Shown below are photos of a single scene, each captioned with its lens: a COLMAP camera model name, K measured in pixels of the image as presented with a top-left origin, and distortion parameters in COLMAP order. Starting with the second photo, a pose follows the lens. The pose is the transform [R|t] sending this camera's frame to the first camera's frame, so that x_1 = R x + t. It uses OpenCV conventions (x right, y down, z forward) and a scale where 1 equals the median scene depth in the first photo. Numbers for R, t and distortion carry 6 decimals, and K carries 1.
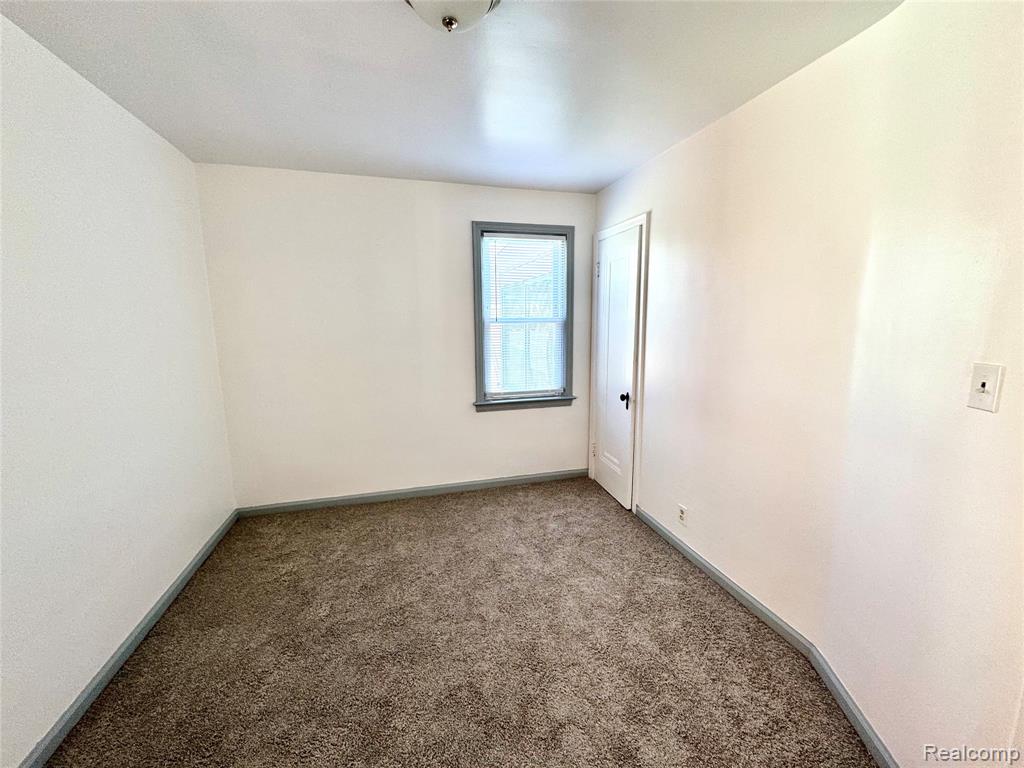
lens RADIAL K [[410.0, 0, 511.3], [0, 410.0, 384.3], [0, 0, 1]] dist [-0.002894, 0.000797]
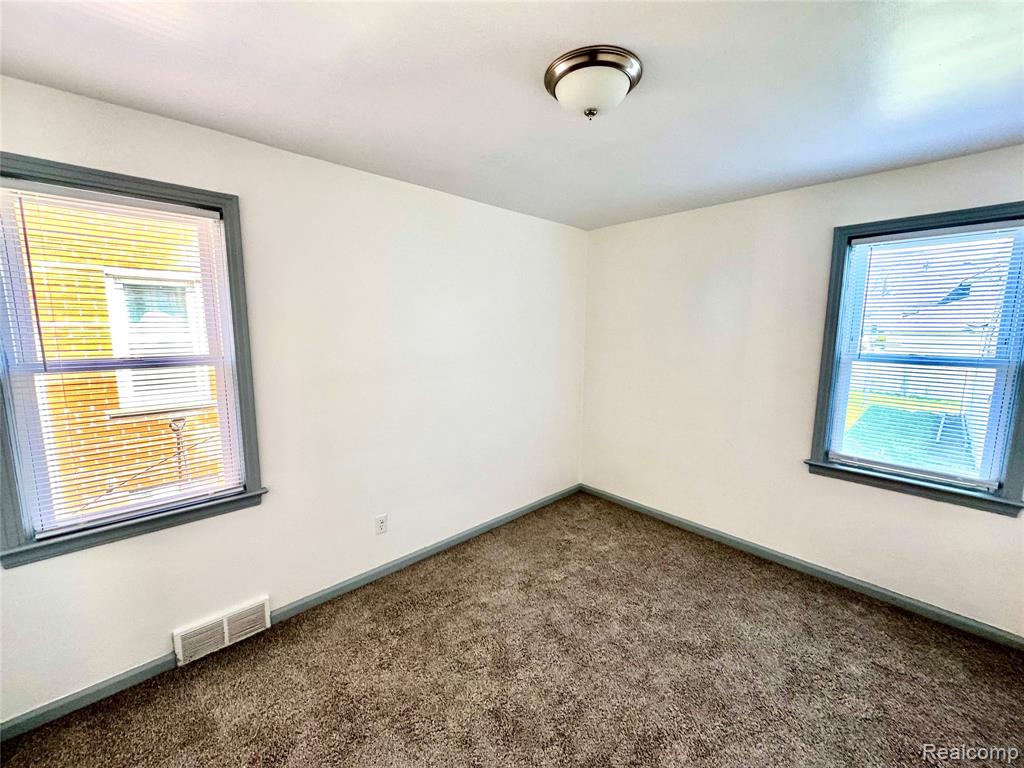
lens RADIAL K [[410.0, 0, 513.0], [0, 410.0, 386.9], [0, 0, 1]] dist [-0.002894, 0.000797]
pose [[0.464496, 0.140524, -0.874355, 0.332846], [-0.158078, 0.984630, 0.074269, -0.065470], [0.871352, 0.103718, 0.479570, 0.135416]]
